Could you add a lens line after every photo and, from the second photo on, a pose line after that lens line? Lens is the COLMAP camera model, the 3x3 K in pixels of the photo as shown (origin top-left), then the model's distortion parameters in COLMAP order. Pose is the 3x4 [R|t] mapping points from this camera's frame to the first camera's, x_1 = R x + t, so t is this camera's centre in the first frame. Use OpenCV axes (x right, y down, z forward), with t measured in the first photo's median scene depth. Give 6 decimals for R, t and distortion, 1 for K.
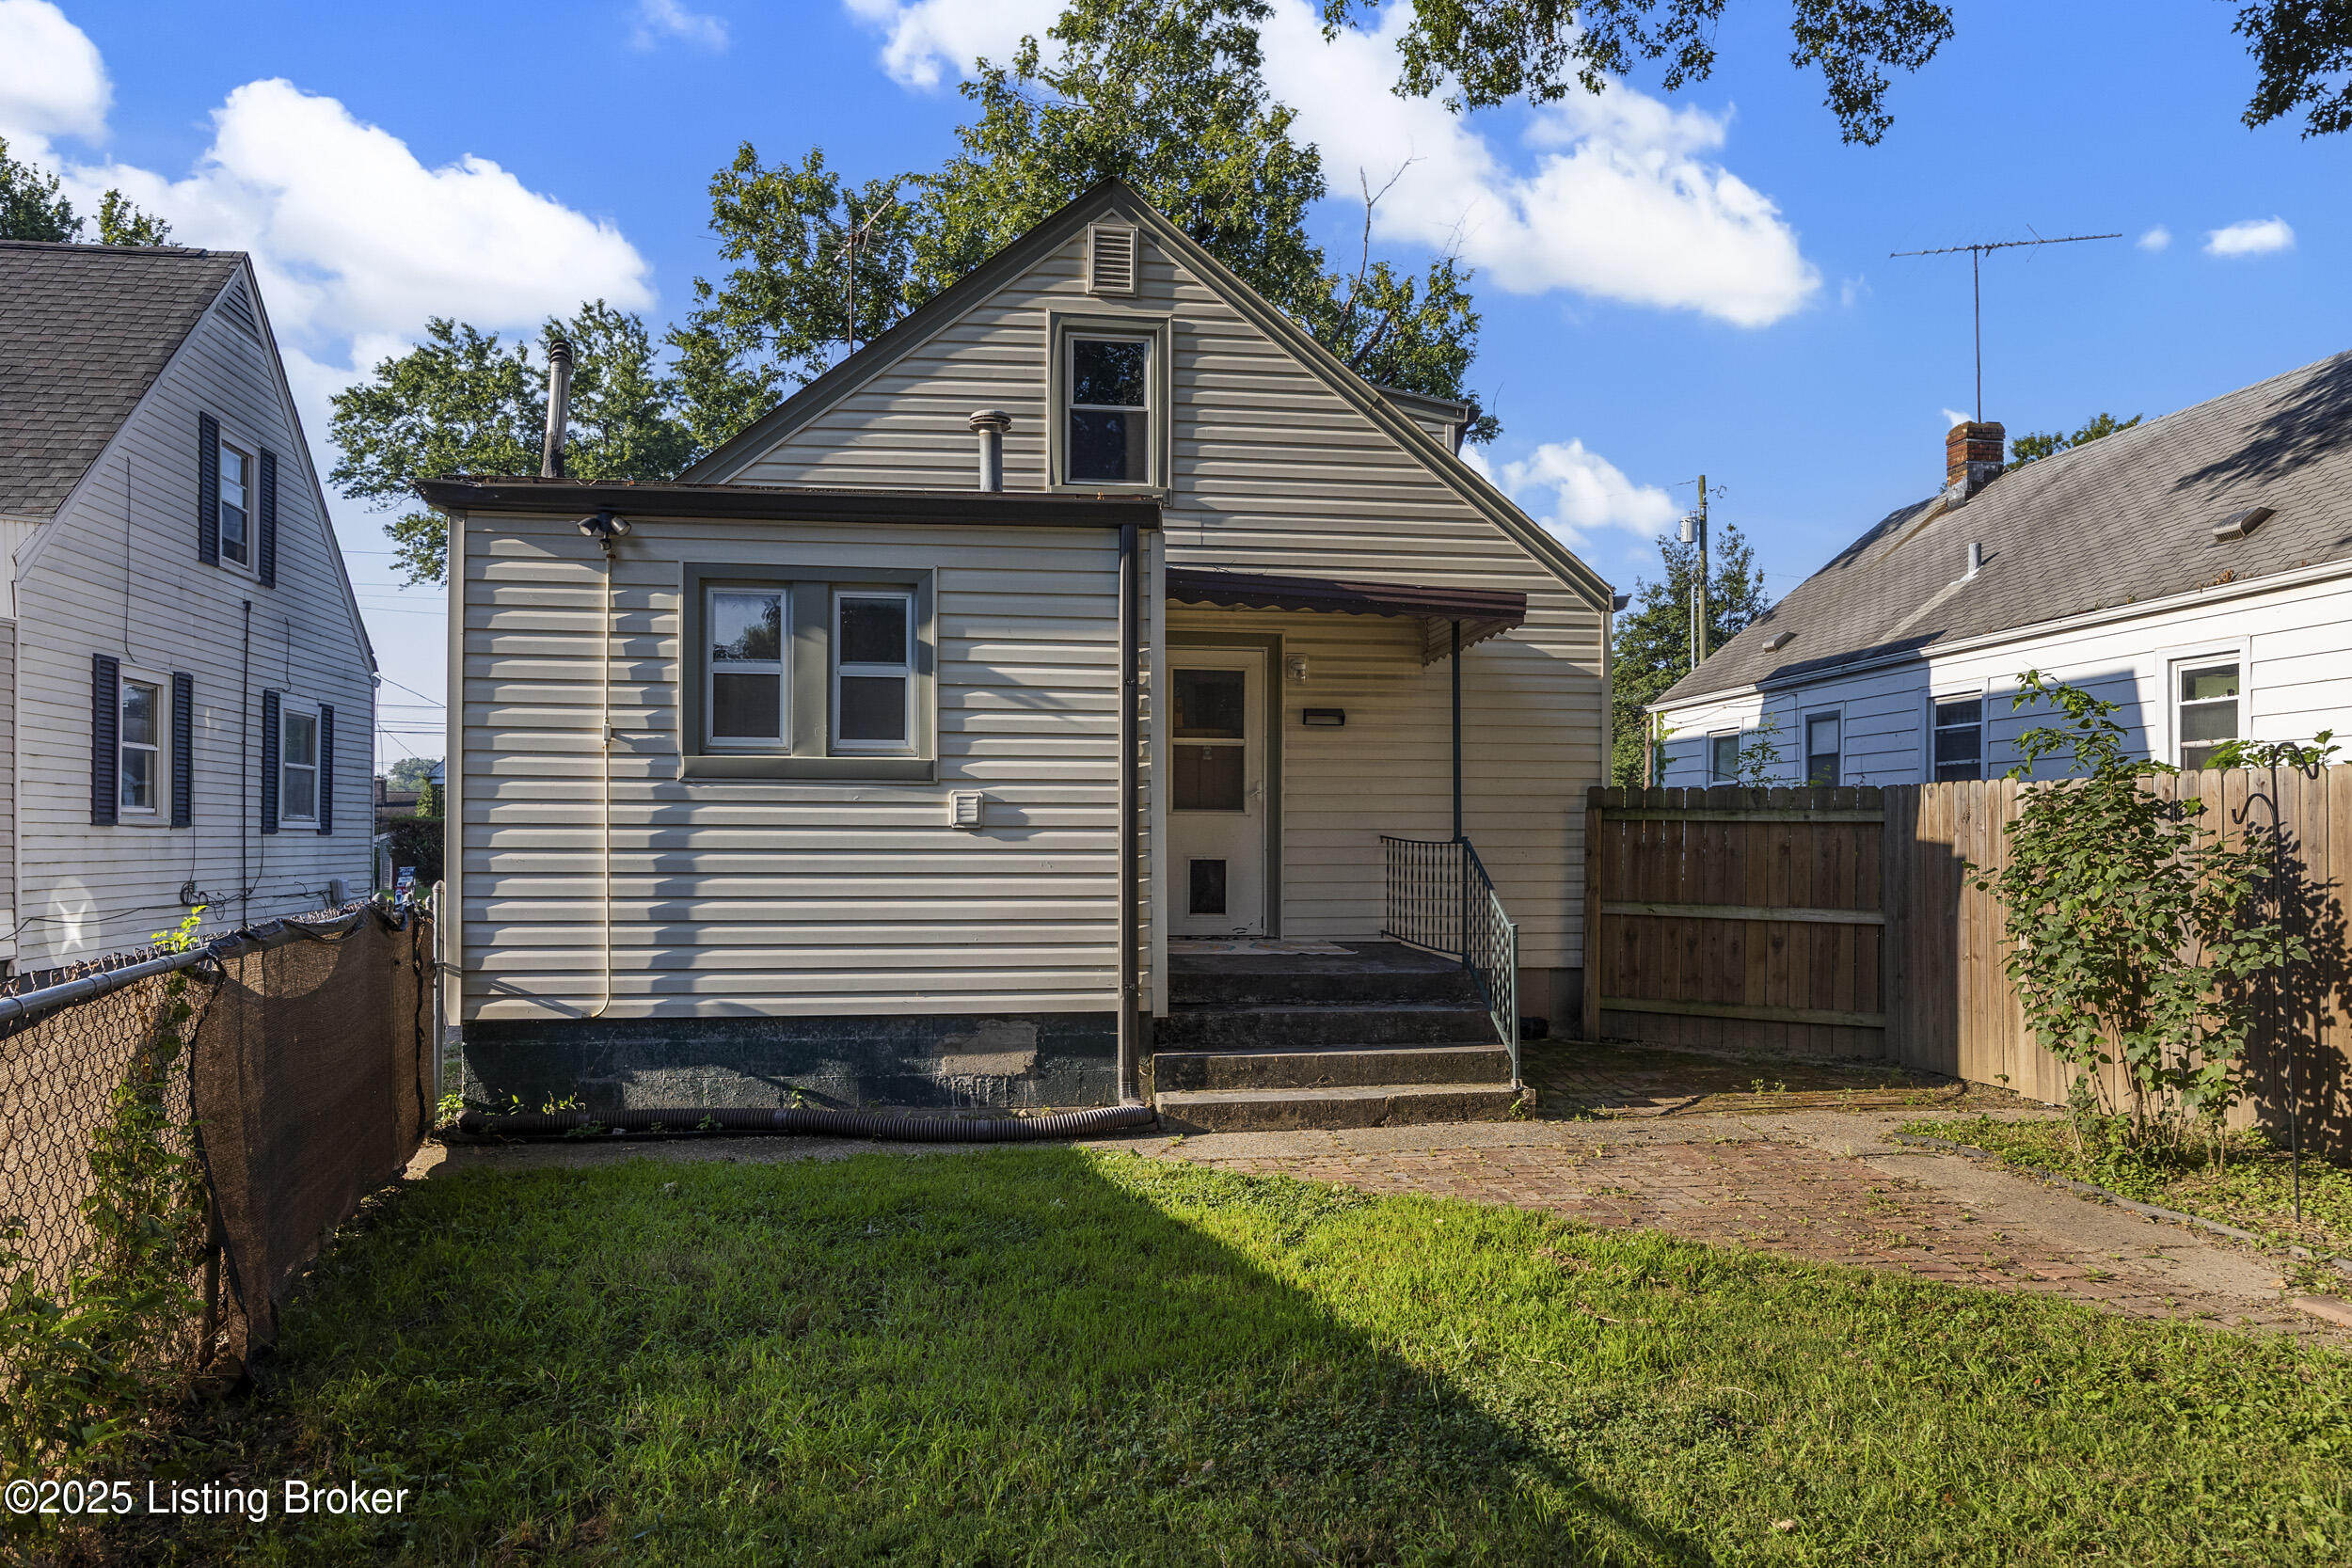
lens RADIAL K [[1558.4, 0, 1179.2], [0, 1558.4, 793.1], [0, 0, 1]] dist [-0.006471, 0.000802]
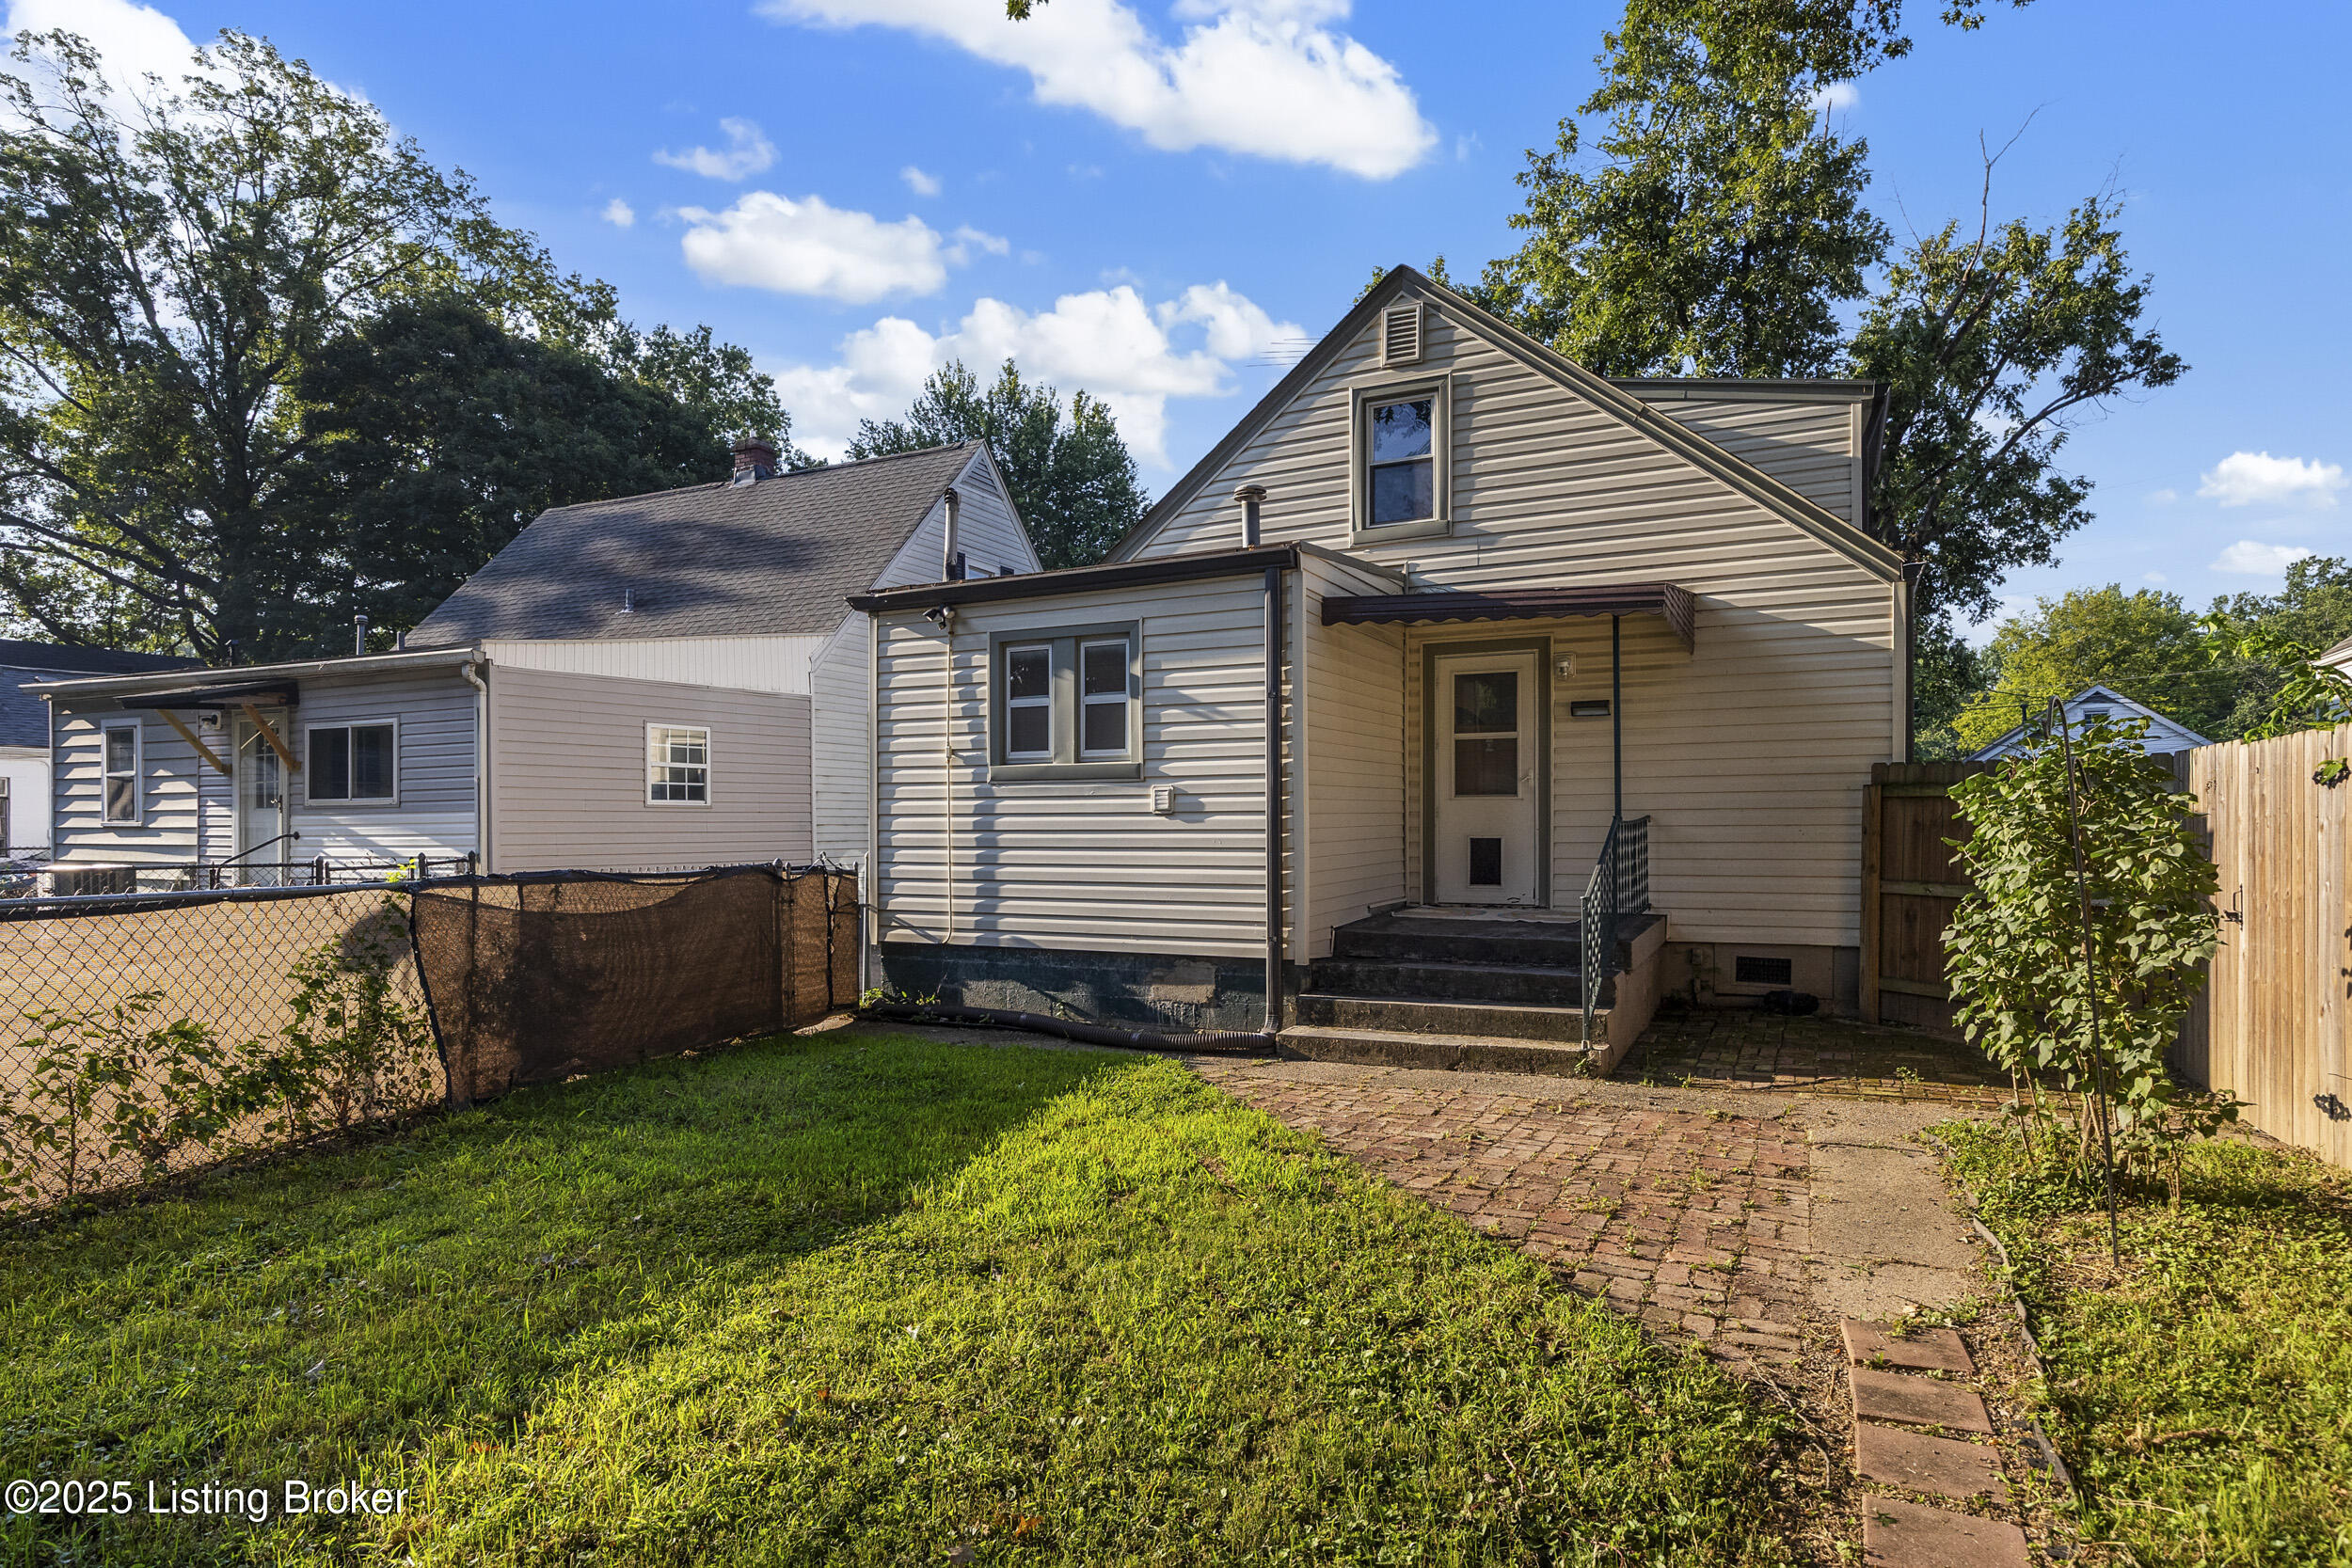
lens RADIAL K [[1314.0, 0, 1176.1], [0, 1314.0, 800.7], [0, 0, 1]] dist [-0.002861, -0.000937]
pose [[0.816995, -0.017445, -0.576381, 0.513533], [0.024083, 0.999702, 0.003879, 0.007556], [0.576142, -0.017050, 0.817172, 0.097008]]
